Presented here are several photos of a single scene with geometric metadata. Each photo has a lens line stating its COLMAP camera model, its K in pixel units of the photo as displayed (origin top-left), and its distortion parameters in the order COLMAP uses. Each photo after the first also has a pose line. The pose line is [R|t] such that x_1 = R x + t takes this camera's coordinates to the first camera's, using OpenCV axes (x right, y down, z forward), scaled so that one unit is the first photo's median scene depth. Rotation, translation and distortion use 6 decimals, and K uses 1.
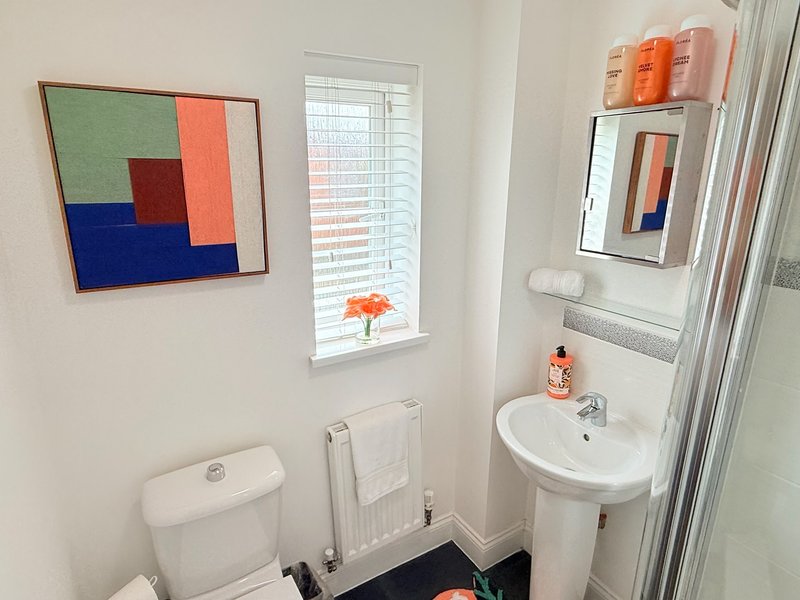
lens RADIAL K [[457.9, 0, 398.0], [0, 457.9, 300.4], [0, 0, 1]] dist [0.000887, 0.000976]
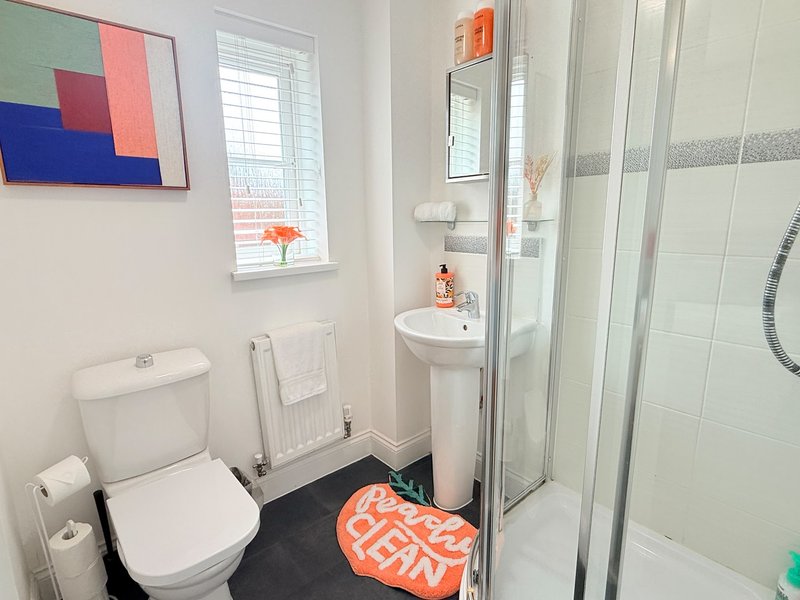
lens RADIAL K [[413.4, 0, 398.4], [0, 413.4, 301.7], [0, 0, 1]] dist [0.006776, -0.003698]
pose [[0.984379, -0.053531, 0.167726, 0.040844], [0.064468, 0.996087, -0.060447, 0.269779], [-0.163834, 0.070316, 0.983979, -0.089422]]
